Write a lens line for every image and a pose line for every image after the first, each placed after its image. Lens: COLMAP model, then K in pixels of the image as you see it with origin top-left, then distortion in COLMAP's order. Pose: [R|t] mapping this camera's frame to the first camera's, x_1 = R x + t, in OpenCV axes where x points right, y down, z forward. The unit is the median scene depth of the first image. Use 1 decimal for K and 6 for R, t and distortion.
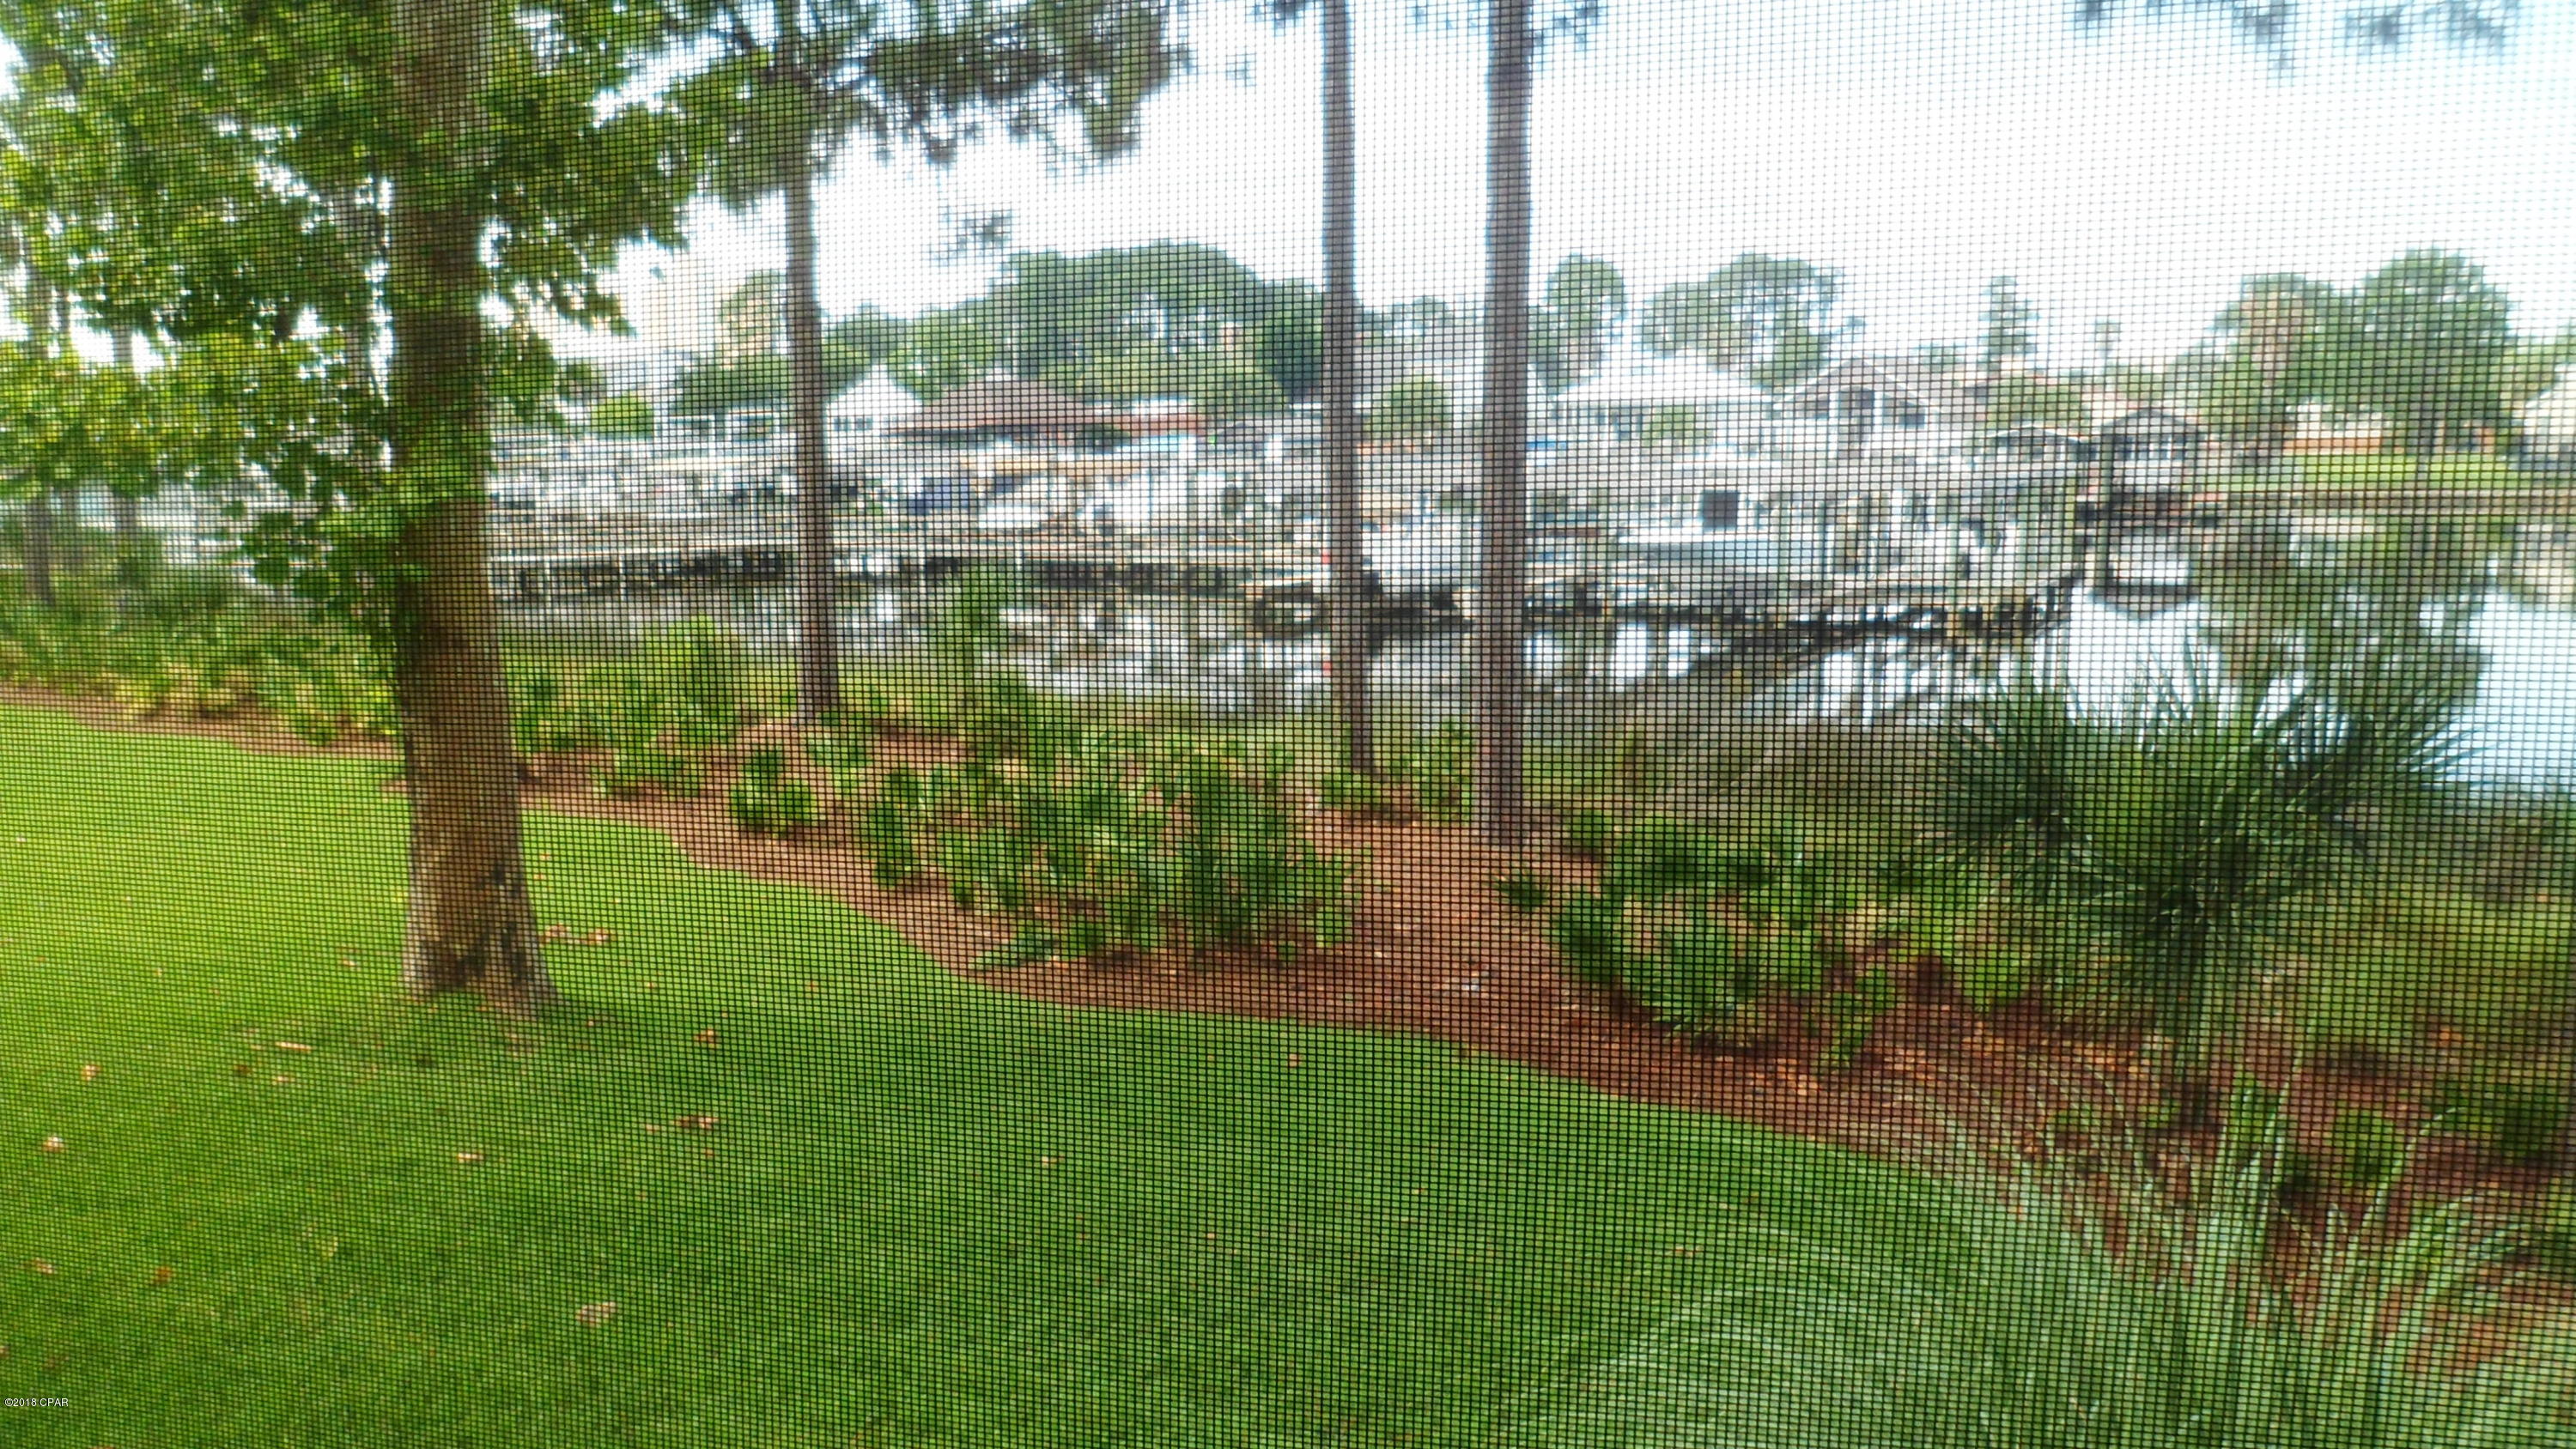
lens RADIAL K [[2016.5, 0, 1292.3], [0, 2016.5, 698.0], [0, 0, 1]] dist [-0.086293, 0.058322]
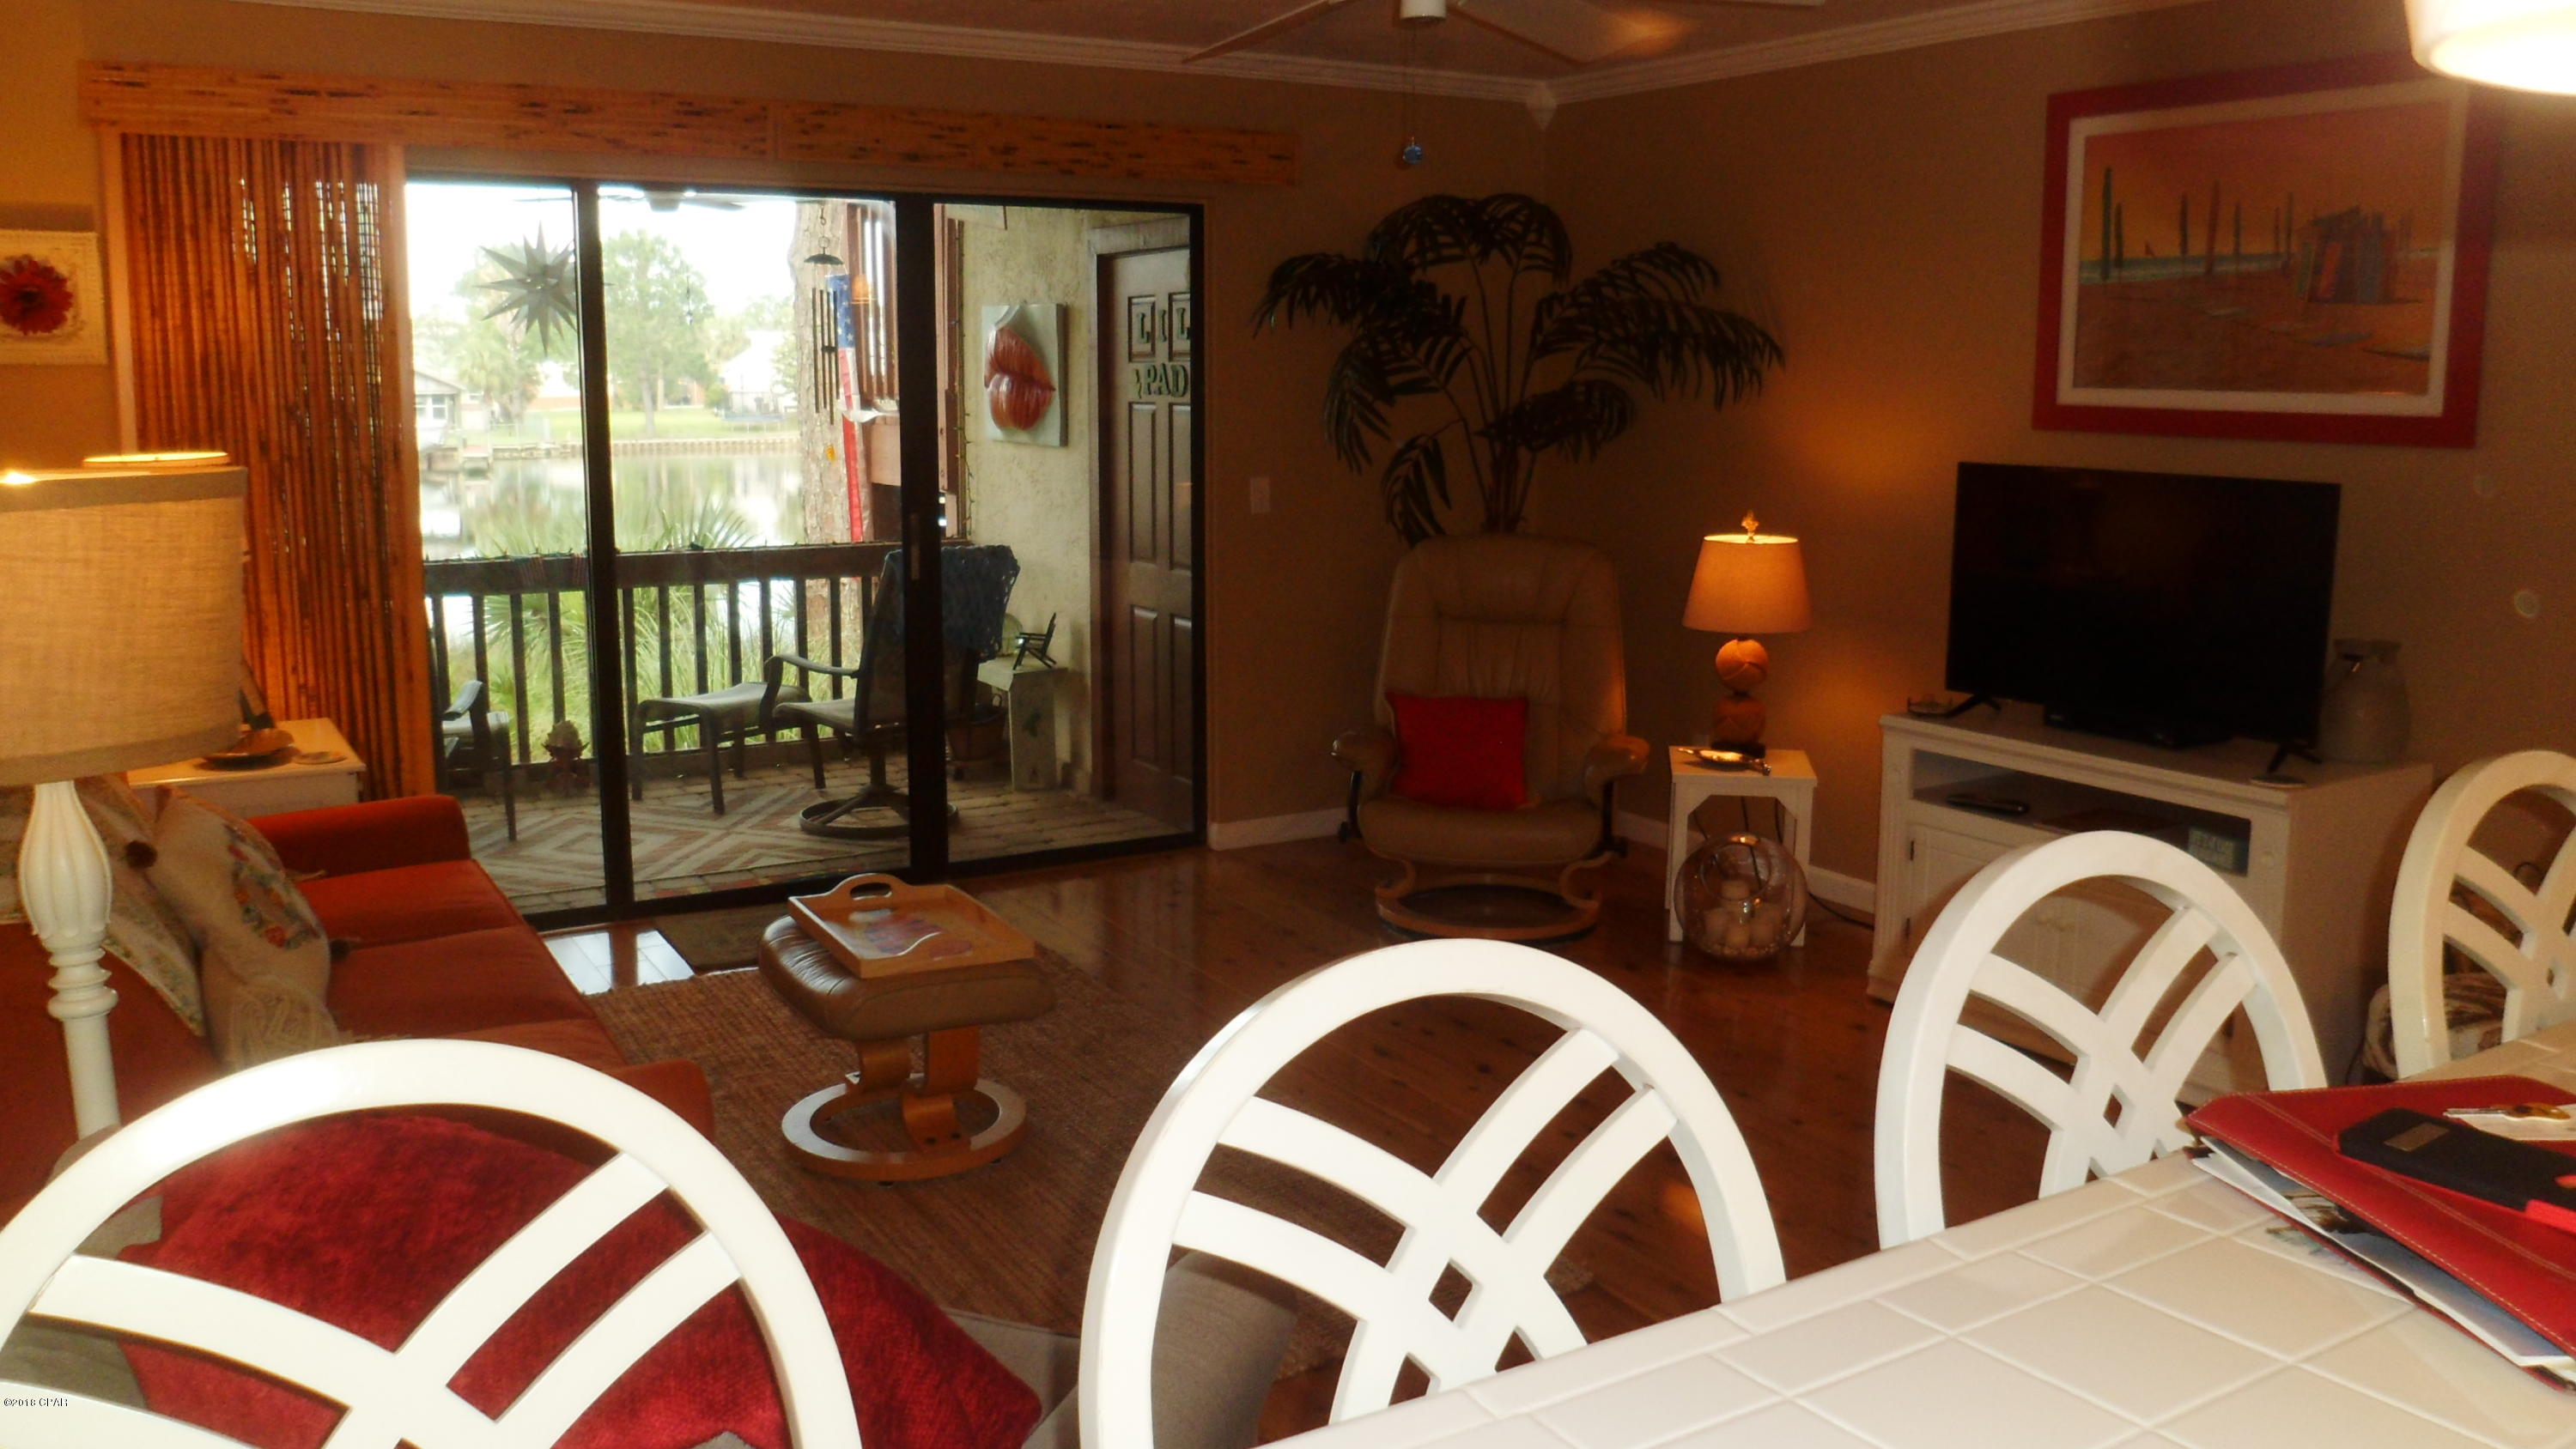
lens RADIAL K [[2016.5, 0, 1292.3], [0, 2016.5, 698.0], [0, 0, 1]] dist [-0.086293, 0.058322]
pose [[0.674461, -0.112138, 0.729745, -0.057322], [0.097800, 0.993258, 0.062241, 0.010995], [-0.731805, 0.029390, 0.680881, -0.084154]]
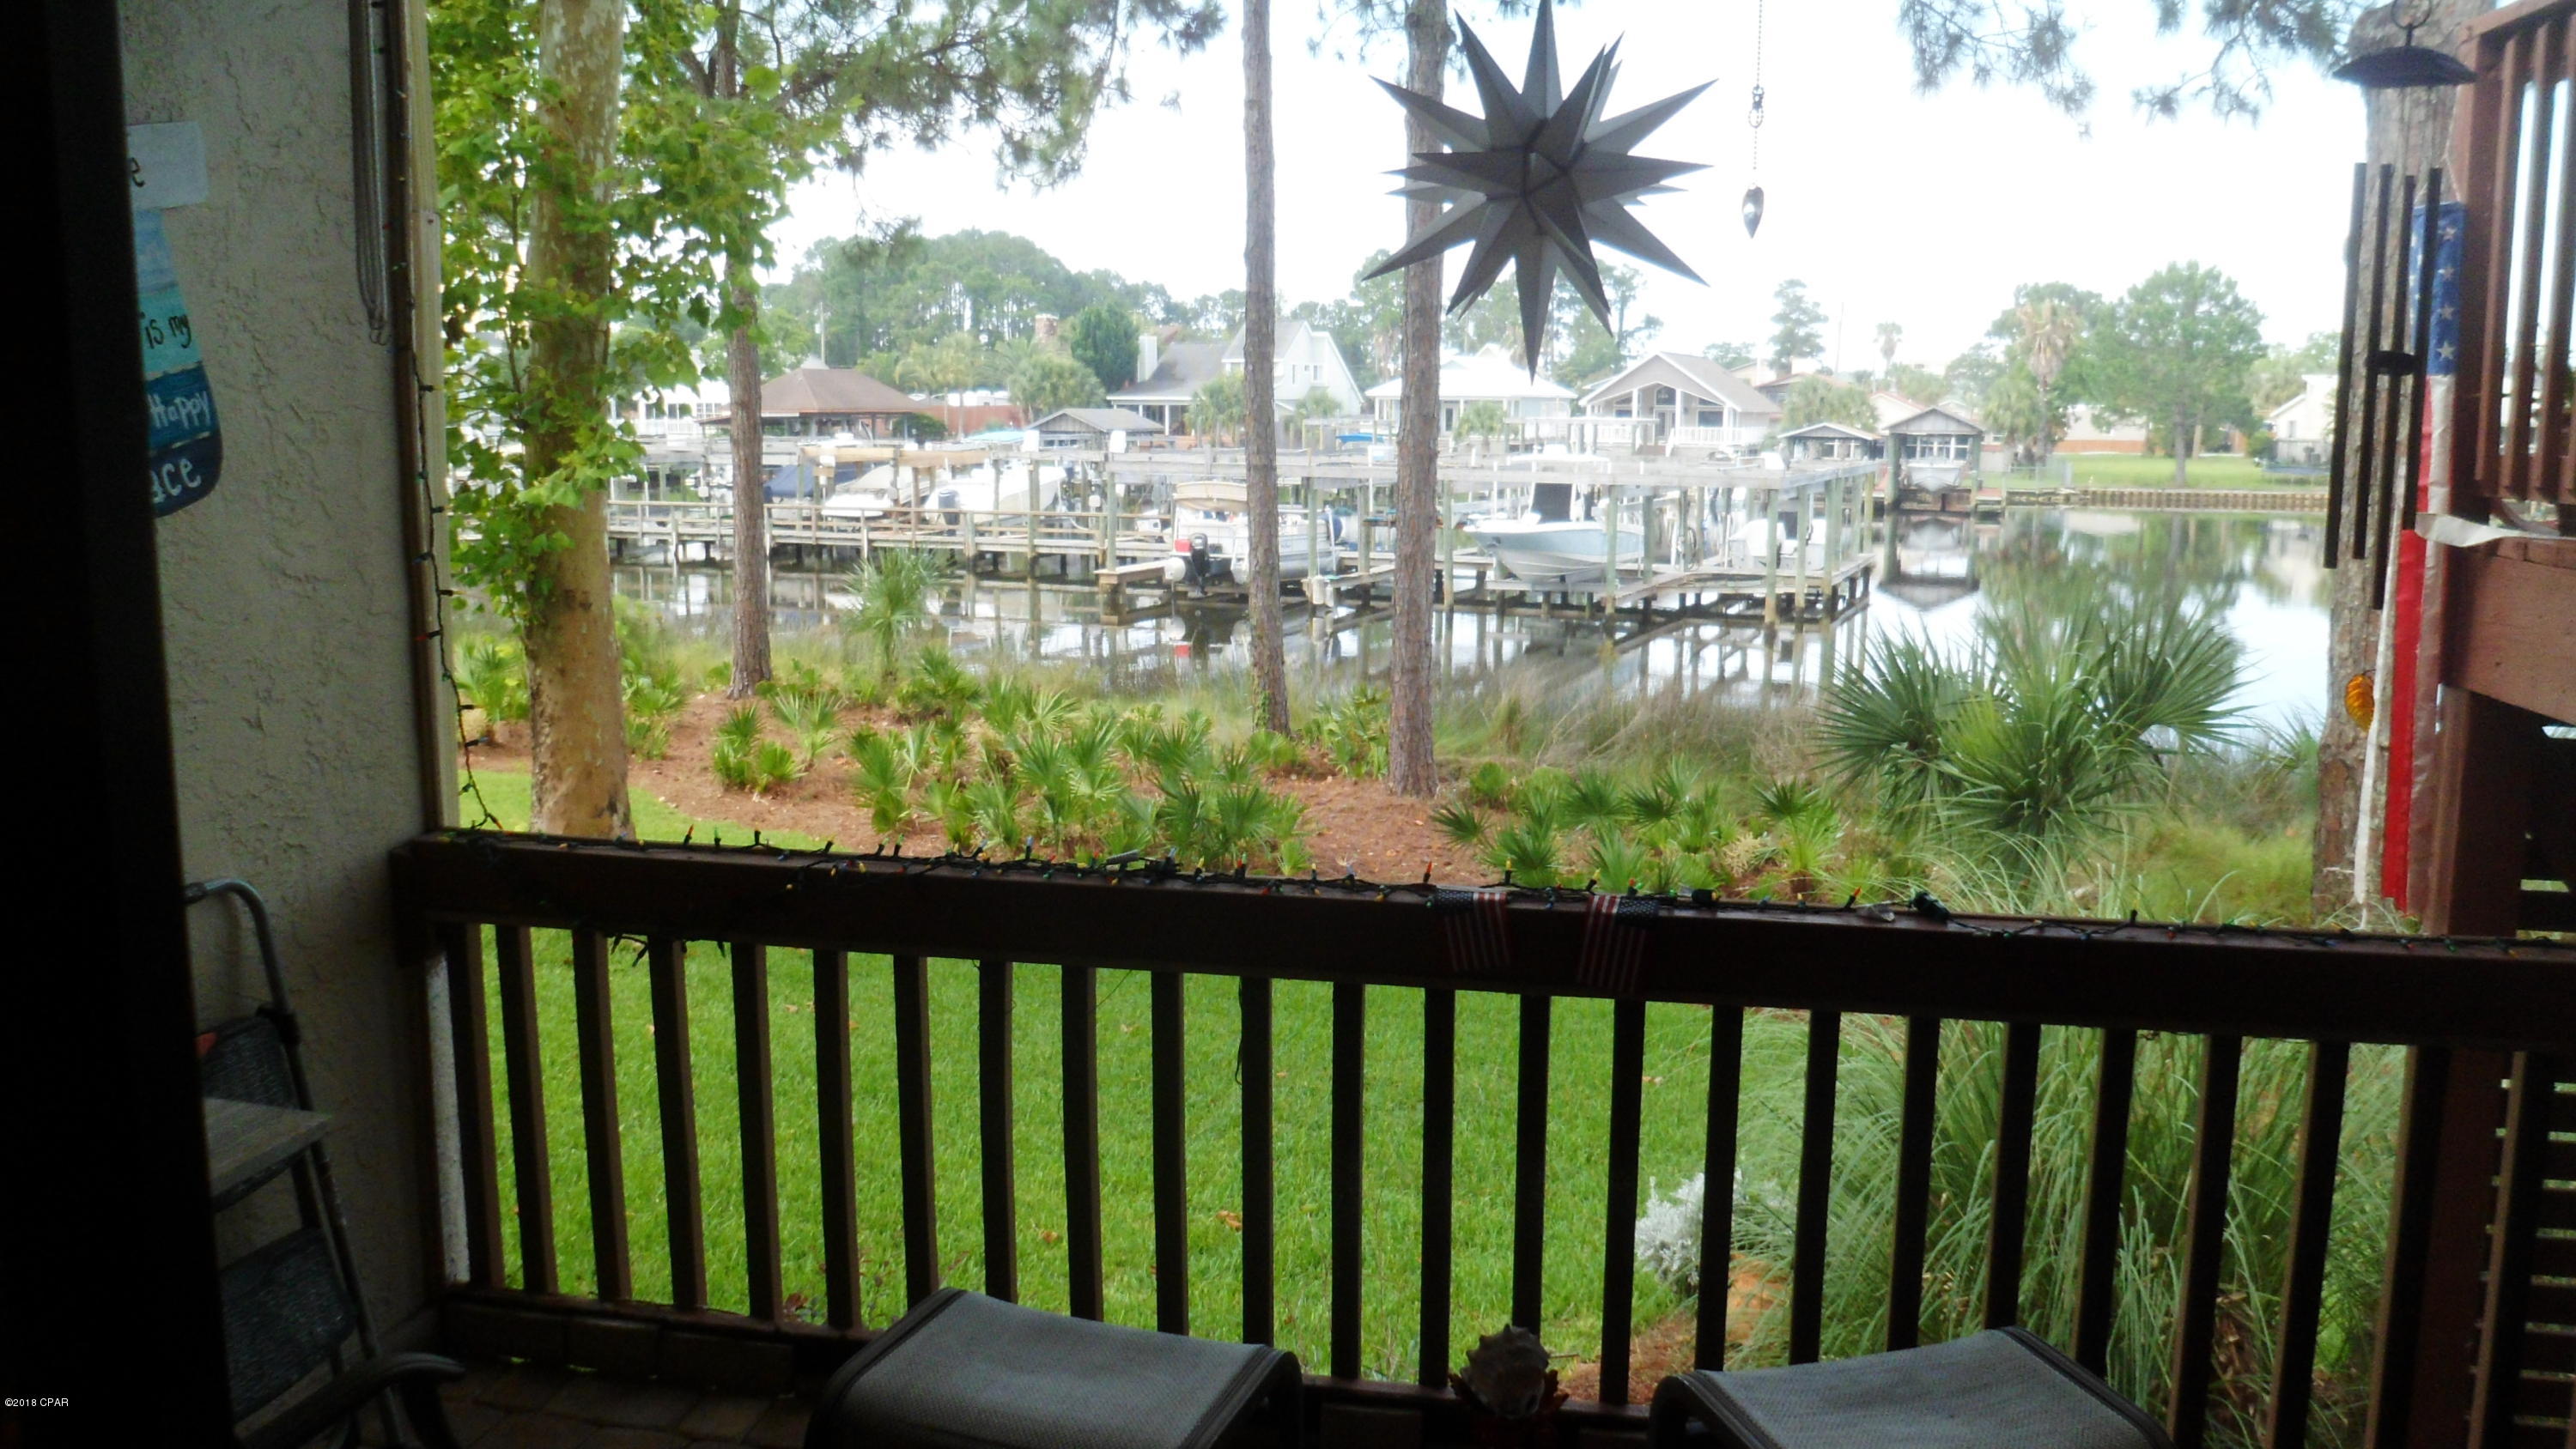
lens RADIAL K [[2016.5, 0, 1292.3], [0, 2016.5, 698.0], [0, 0, 1]] dist [-0.086293, 0.058322]
pose [[0.994982, -0.001676, 0.100037, -0.022284], [0.001274, 0.999991, 0.004084, 0.003990], [-0.100043, -0.003936, 0.994975, -0.034956]]
